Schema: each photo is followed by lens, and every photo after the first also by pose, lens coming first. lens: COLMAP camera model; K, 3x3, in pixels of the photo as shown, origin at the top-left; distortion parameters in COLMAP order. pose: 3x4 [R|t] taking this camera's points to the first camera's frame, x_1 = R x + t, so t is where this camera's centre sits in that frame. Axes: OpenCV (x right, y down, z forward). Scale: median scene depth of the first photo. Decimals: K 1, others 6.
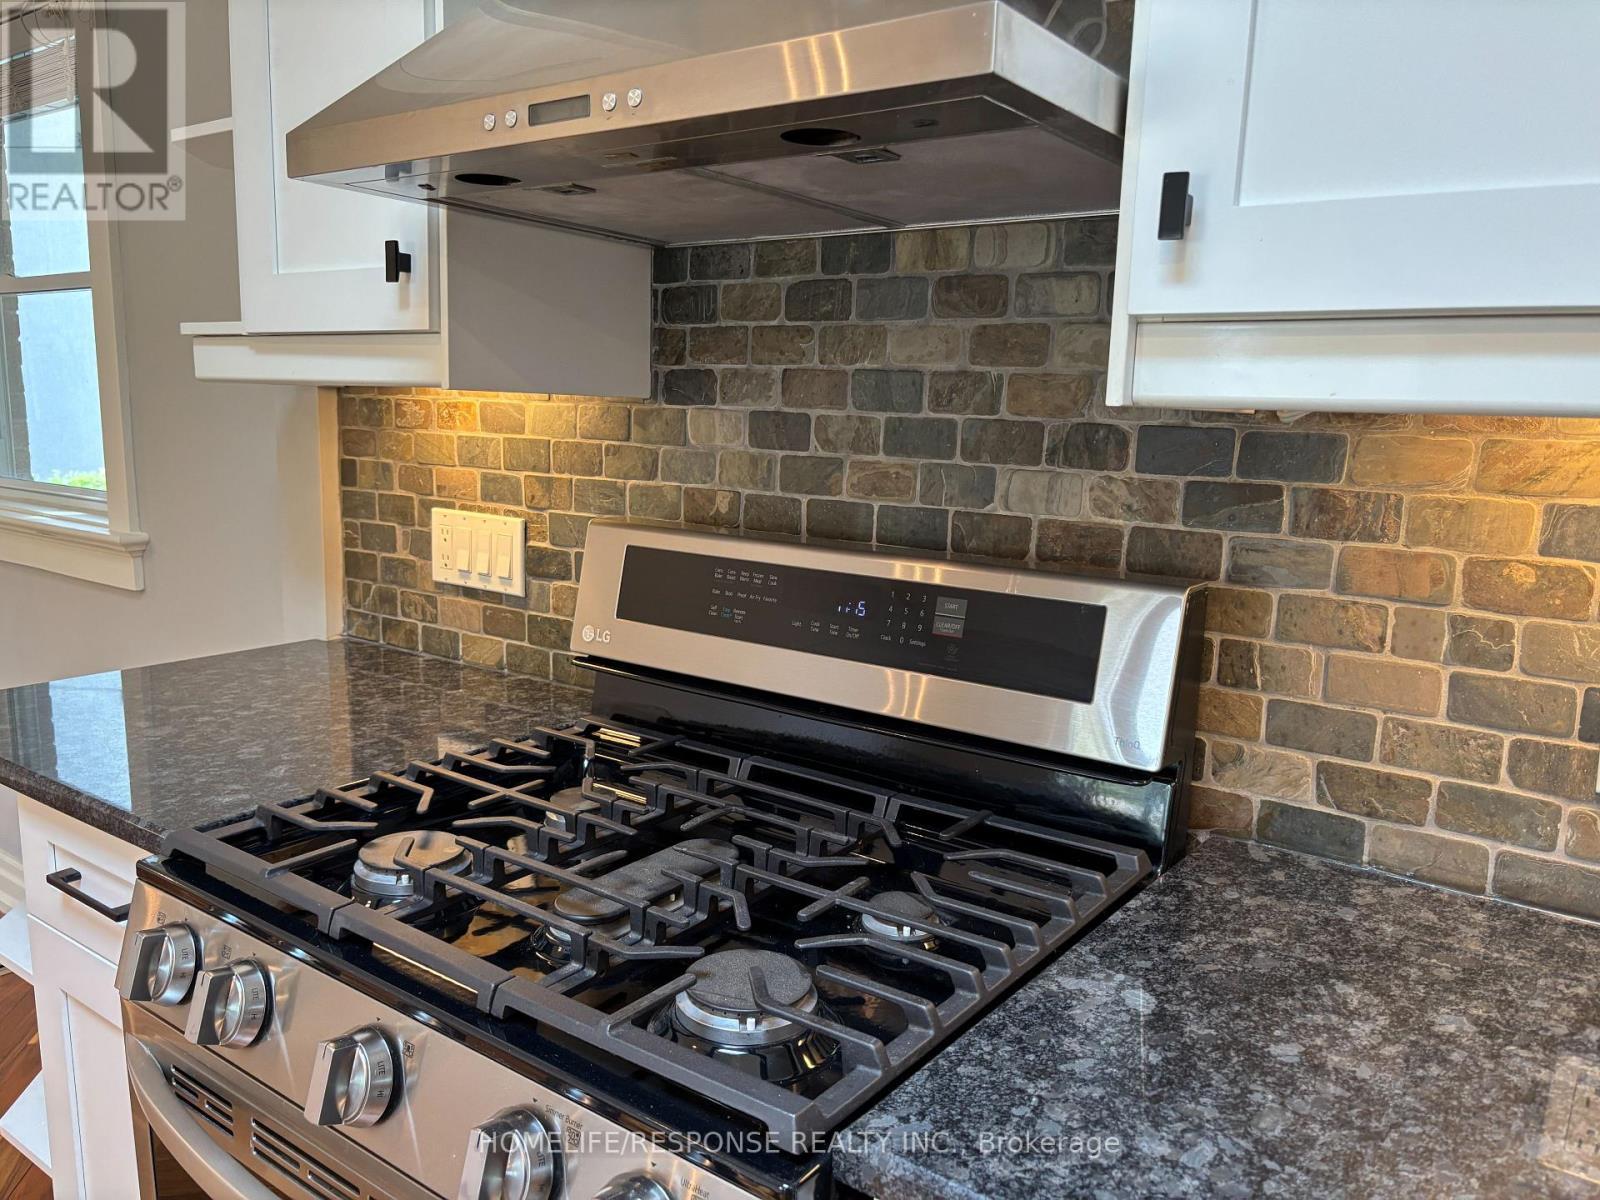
lens RADIAL K [[1203.5, 0, 800.0], [0, 1203.5, 600.0], [0, 0, 1]] dist [0.010652, -0.003384]
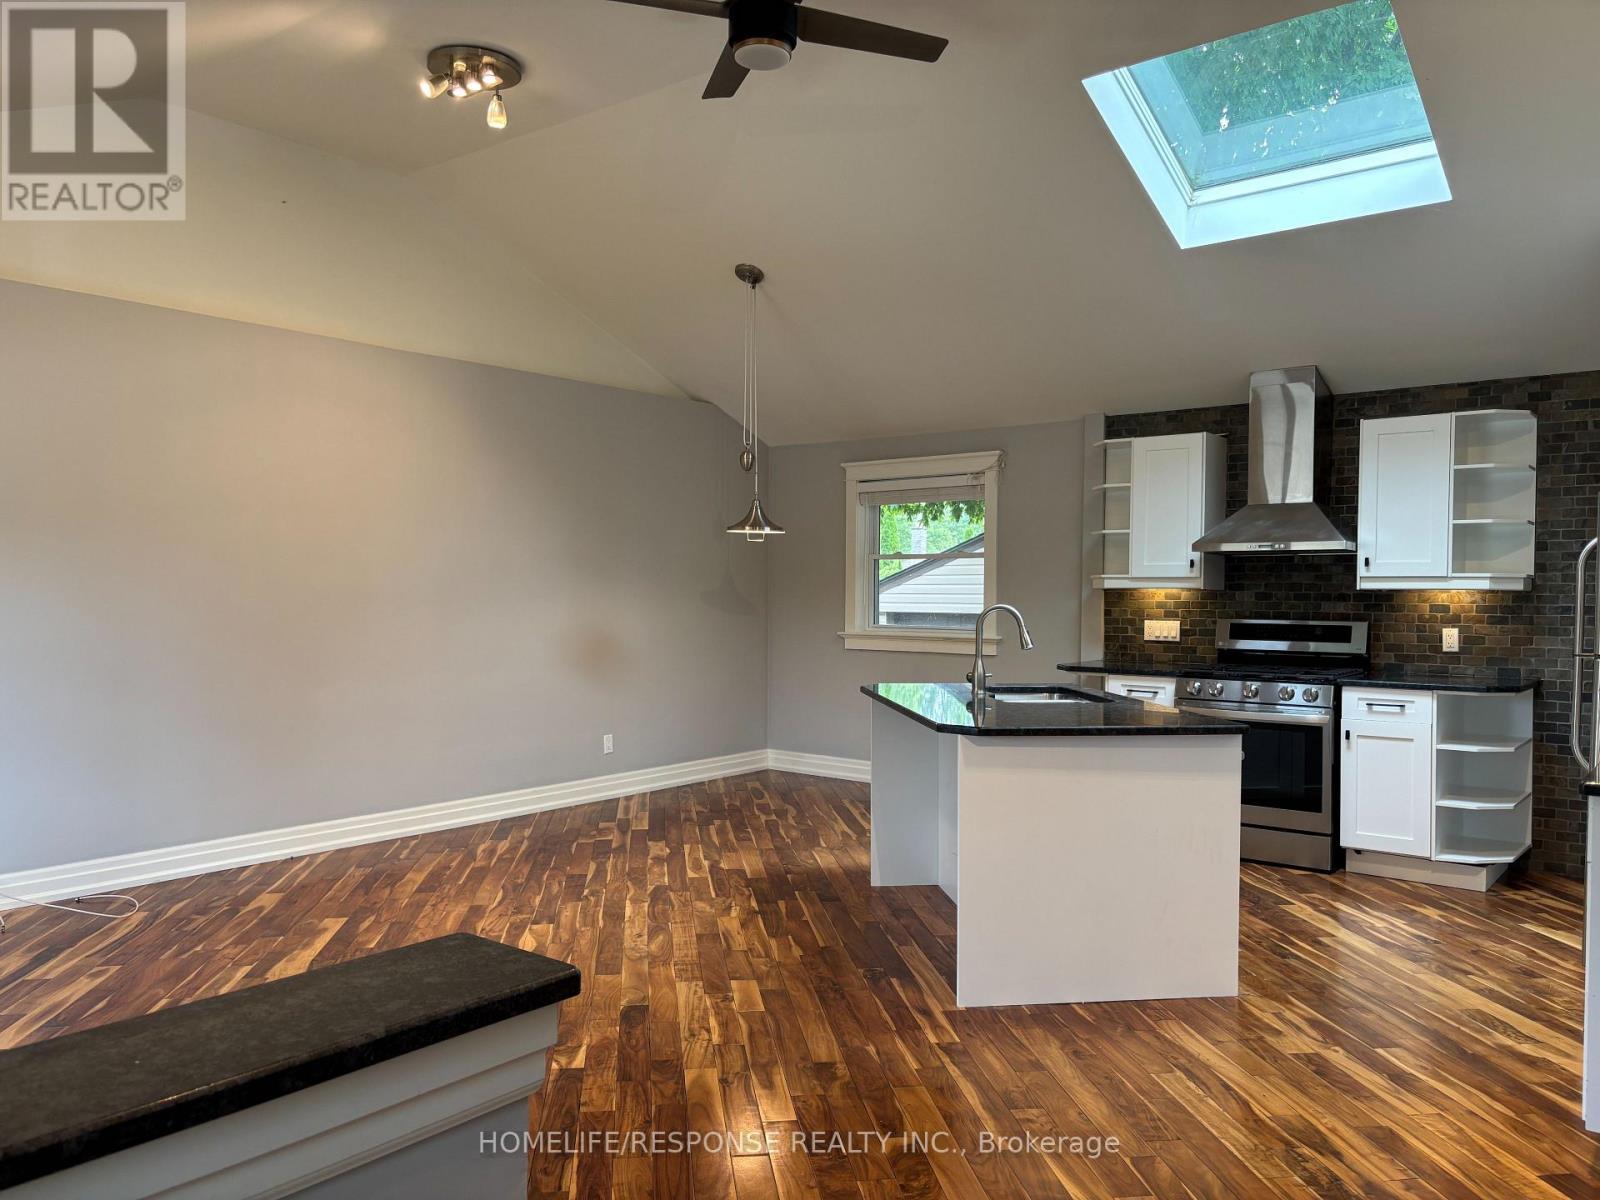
lens RADIAL K [[1200.0, 0, 788.1], [0, 1200.0, 602.7], [0, 0, 1]] dist [-0.003865, -0.001765]
pose [[0.998827, -0.024275, -0.041900, -1.748945], [0.017814, 0.988796, -0.148207, 0.558746], [0.045028, 0.147287, 0.988068, -3.803570]]
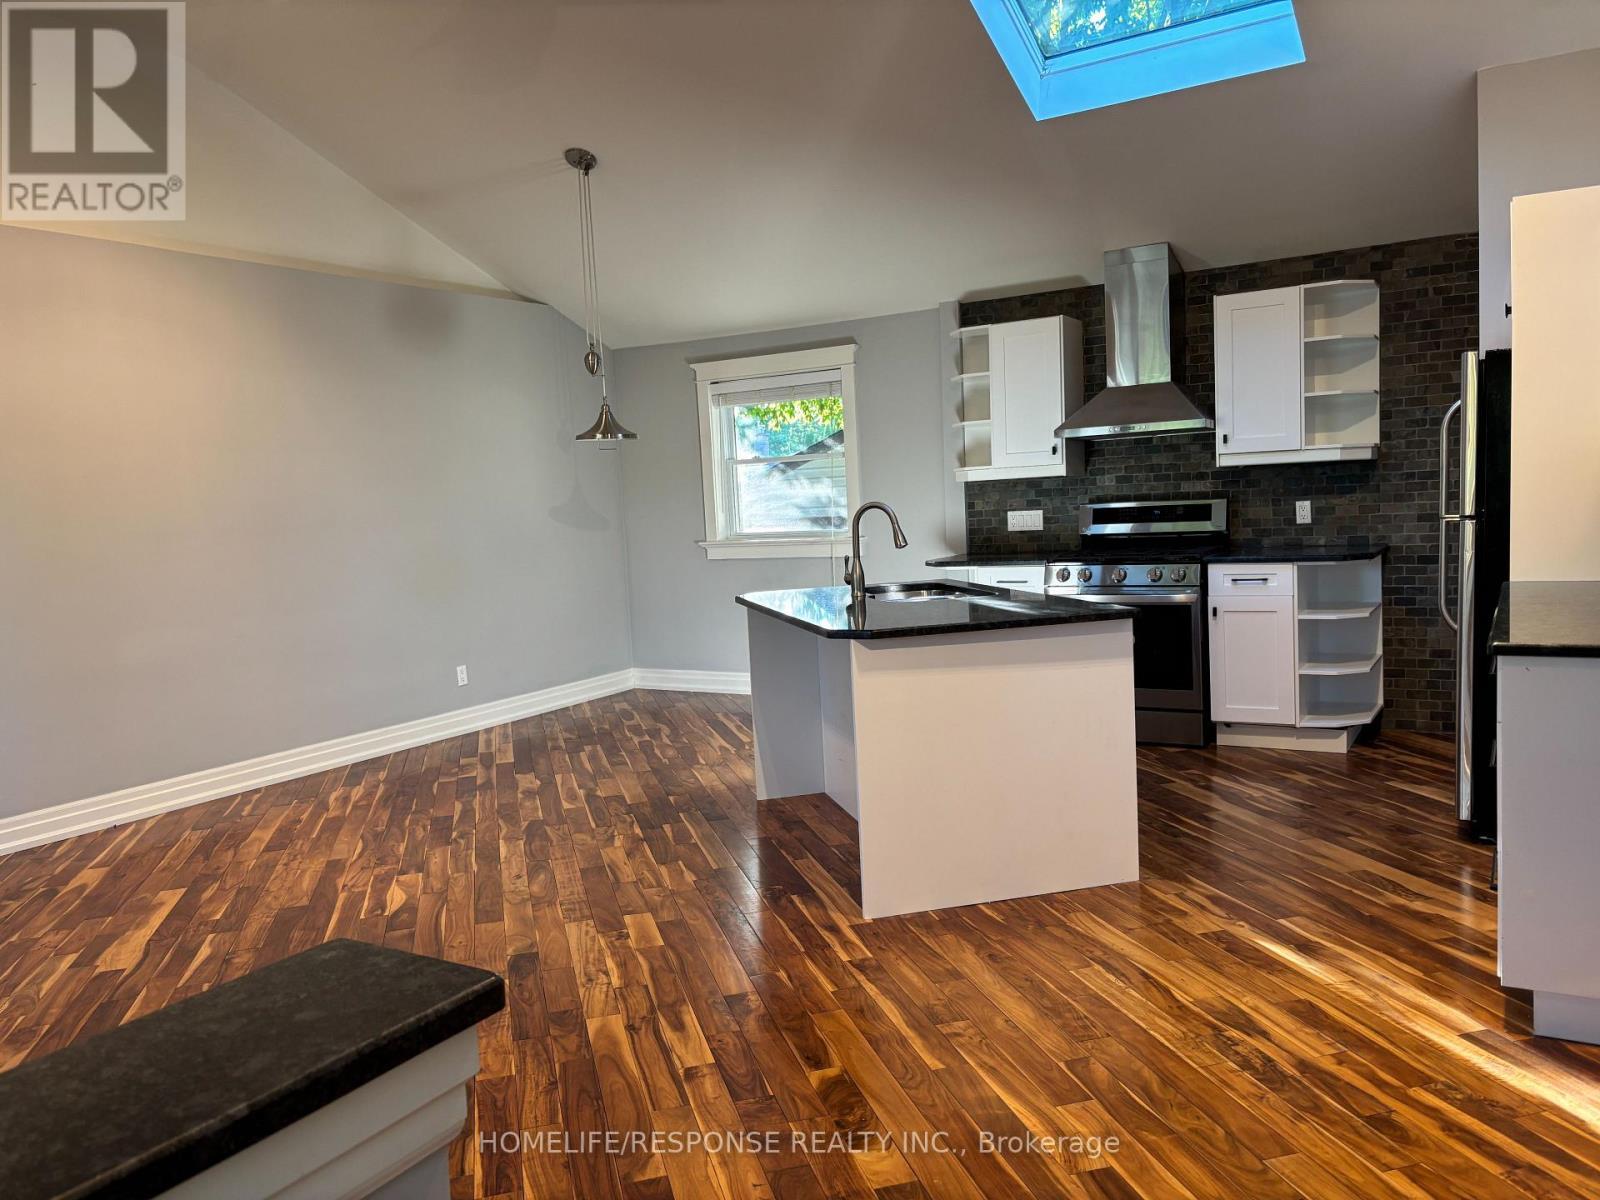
lens RADIAL K [[1203.5, 0, 800.0], [0, 1203.5, 600.0], [0, 0, 1]] dist [0.010652, -0.003384]
pose [[0.991919, -0.089239, 0.090178, -1.817304], [0.095536, 0.993094, -0.068096, 0.539356], [-0.083479, 0.076161, 0.993595, -3.623216]]
